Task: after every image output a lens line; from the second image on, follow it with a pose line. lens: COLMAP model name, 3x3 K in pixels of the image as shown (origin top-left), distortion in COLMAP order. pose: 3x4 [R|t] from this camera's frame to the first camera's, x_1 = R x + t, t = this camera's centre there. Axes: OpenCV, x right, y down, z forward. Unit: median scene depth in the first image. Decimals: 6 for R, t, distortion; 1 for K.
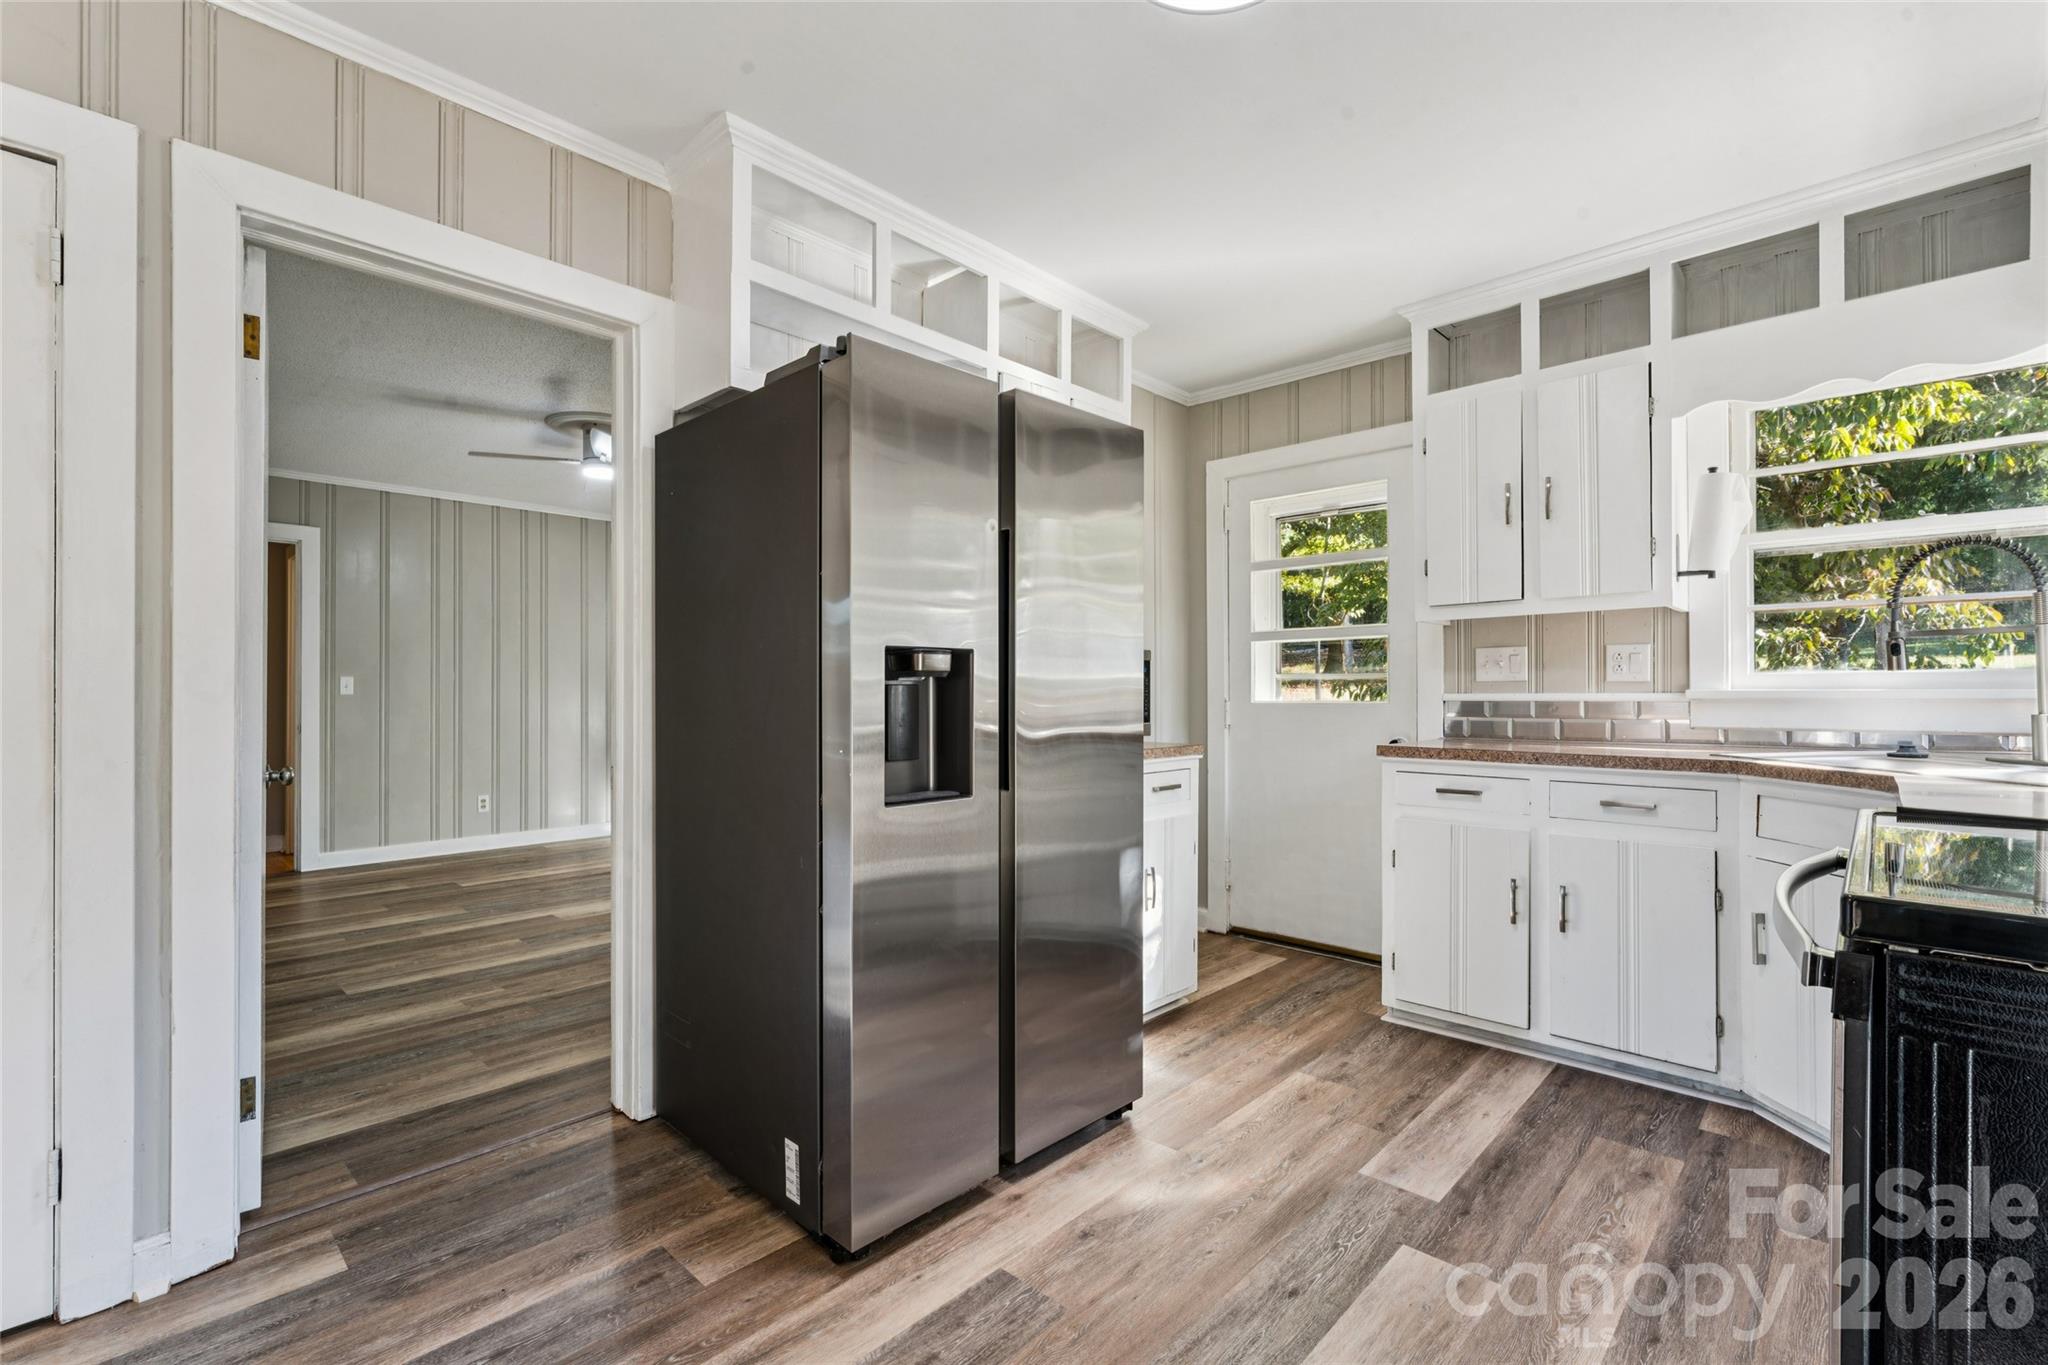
lens RADIAL K [[908.1, 0, 1015.3], [0, 908.1, 690.5], [0, 0, 1]] dist [-0.002606, 0.000620]
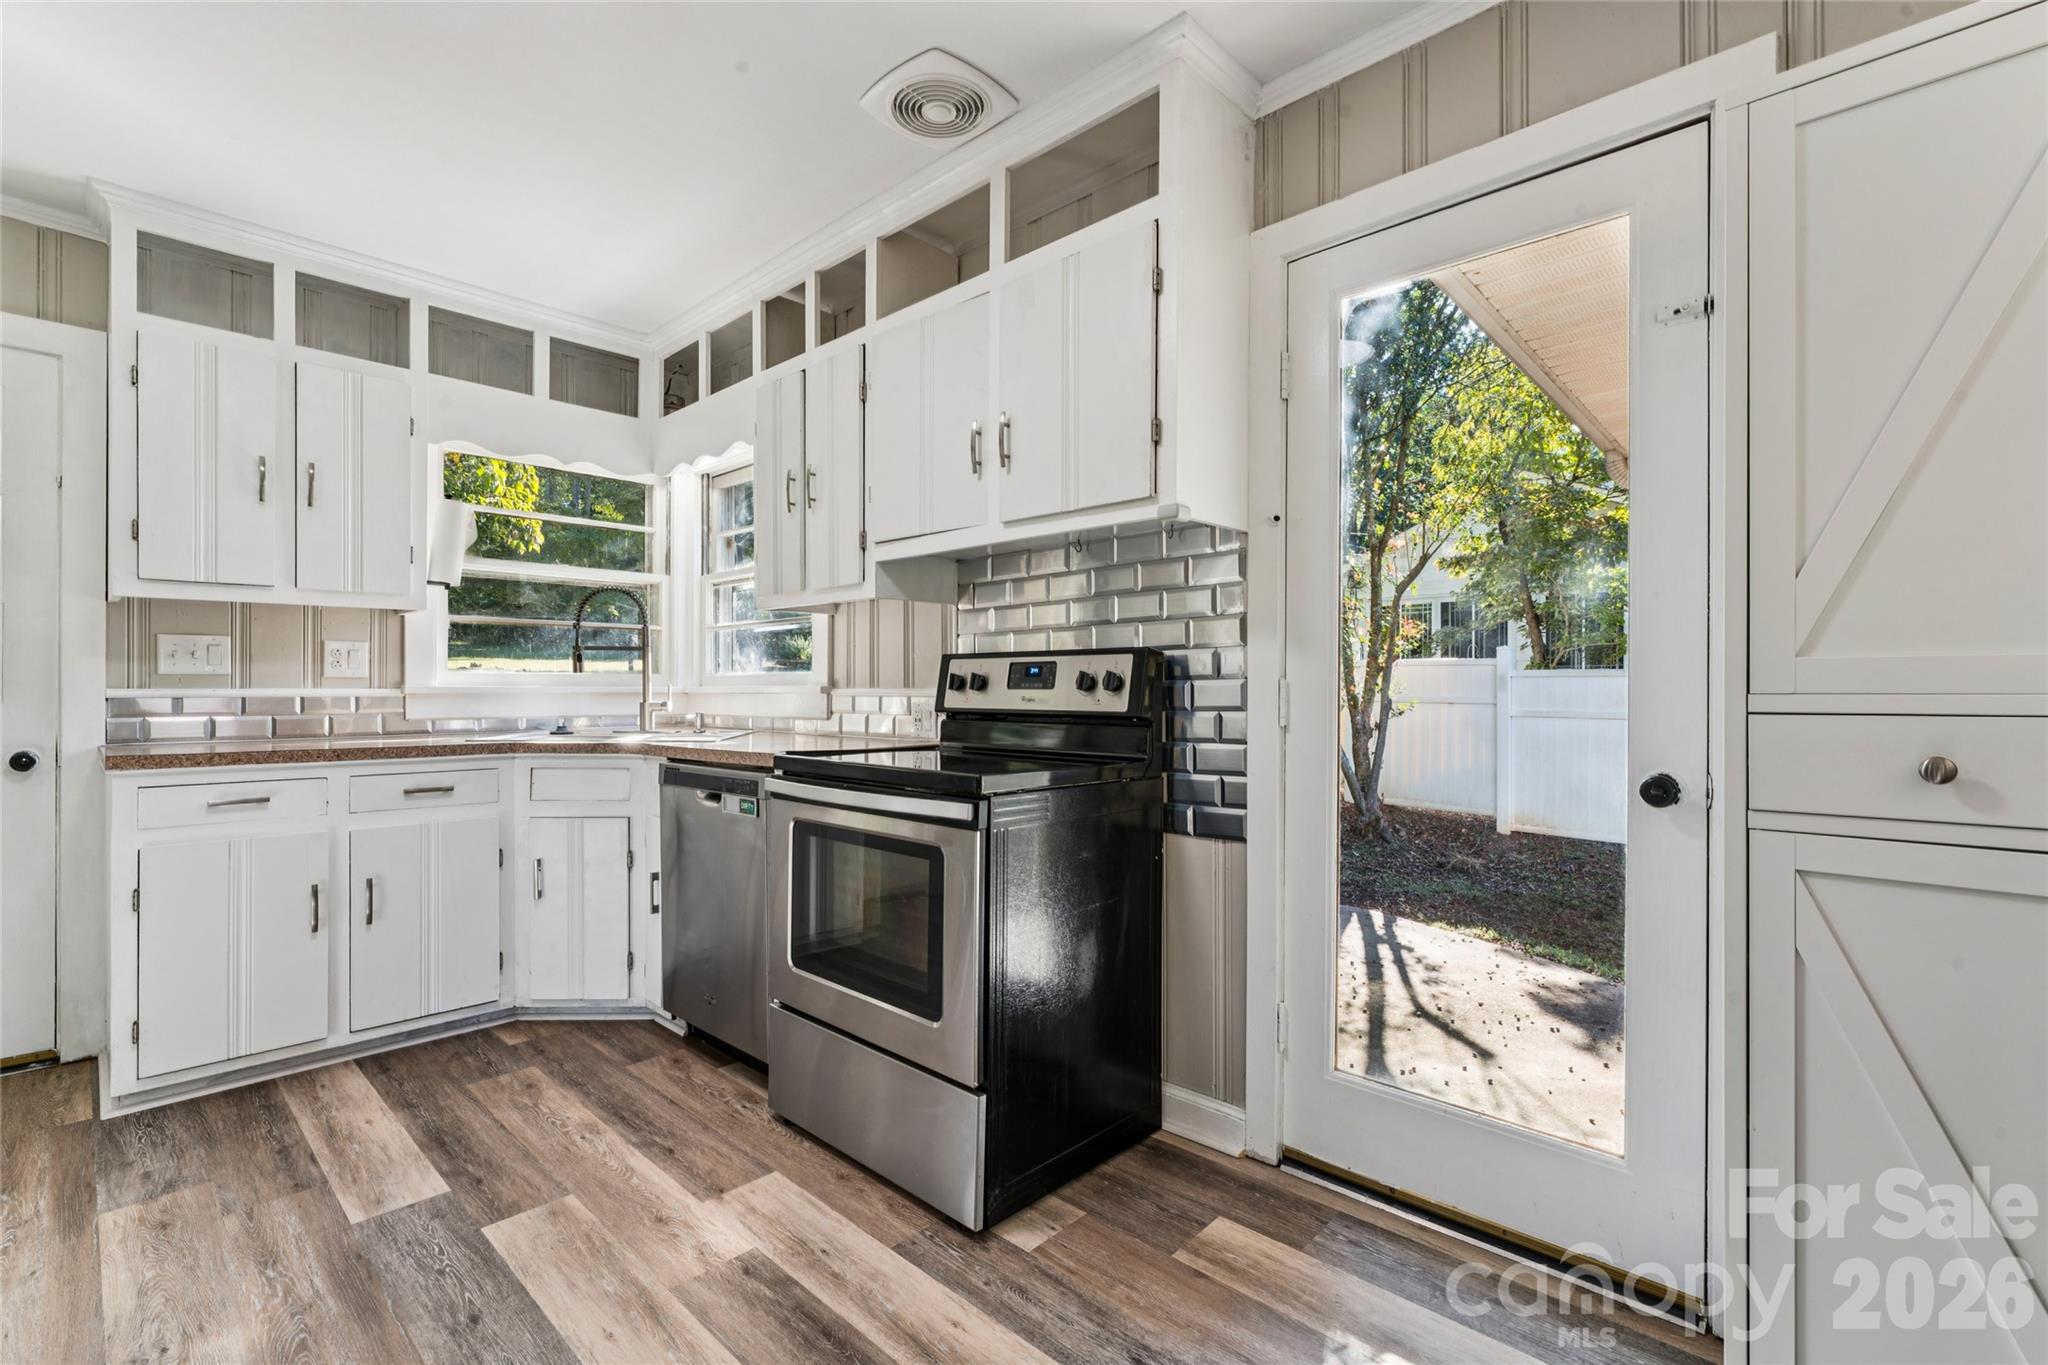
lens RADIAL K [[913.0, 0, 1012.9], [0, 913.0, 695.7], [0, 0, 1]] dist [0.000878, 0.000428]
pose [[-0.001672, -0.002235, 0.999996, -0.429470], [-0.002380, 0.999995, 0.002231, 0.007787], [-0.999996, -0.002377, -0.001677, 0.294586]]
